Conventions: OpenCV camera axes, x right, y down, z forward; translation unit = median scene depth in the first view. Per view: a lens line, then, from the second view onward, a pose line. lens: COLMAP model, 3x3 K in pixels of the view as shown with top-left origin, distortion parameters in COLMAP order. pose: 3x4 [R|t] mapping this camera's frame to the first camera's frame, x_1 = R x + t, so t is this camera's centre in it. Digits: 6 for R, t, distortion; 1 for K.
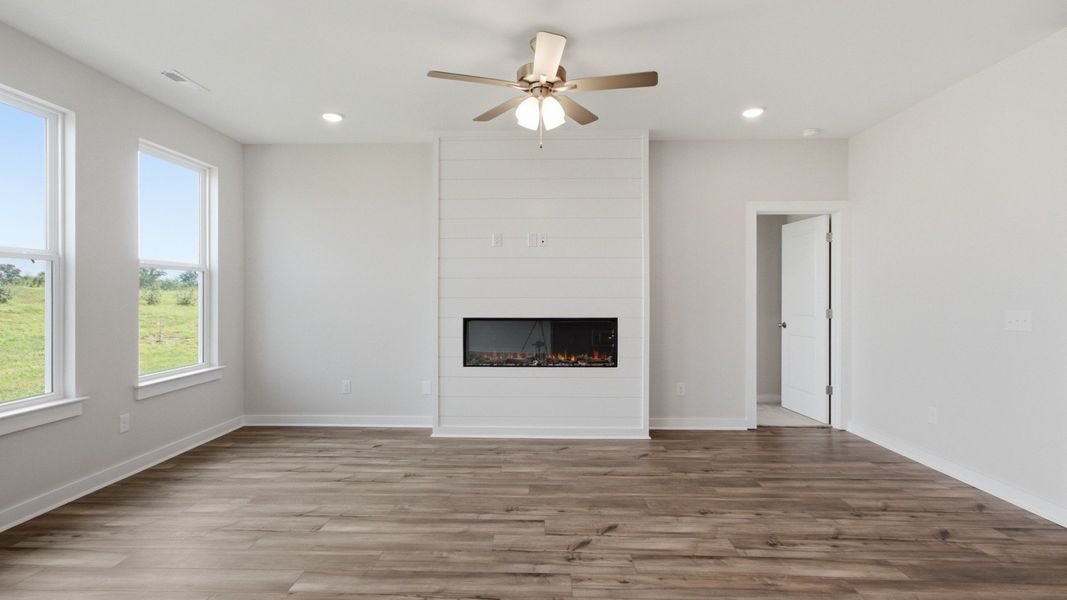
lens RADIAL K [[498.4, 0, 524.5], [0, 498.4, 302.3], [0, 0, 1]] dist [0.008510, 0.001164]
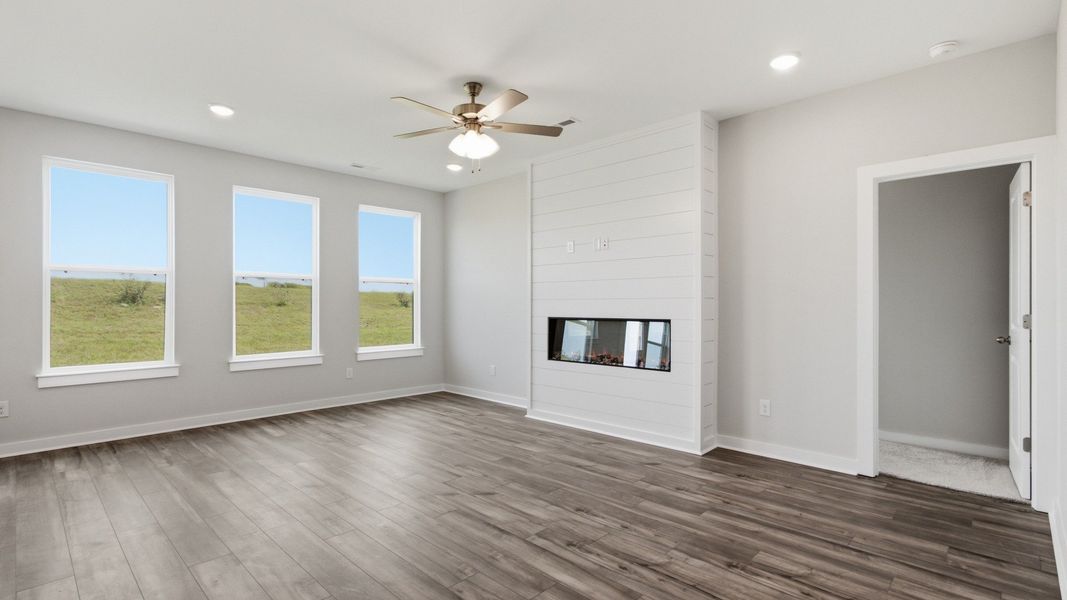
lens RADIAL K [[498.4, 0, 523.1], [0, 498.4, 301.5], [0, 0, 1]] dist [0.008510, 0.001164]
pose [[0.730536, -0.006091, -0.682847, 0.785942], [-0.008961, 0.999789, -0.018505, 0.023649], [0.682815, 0.019638, 0.730327, 0.160106]]
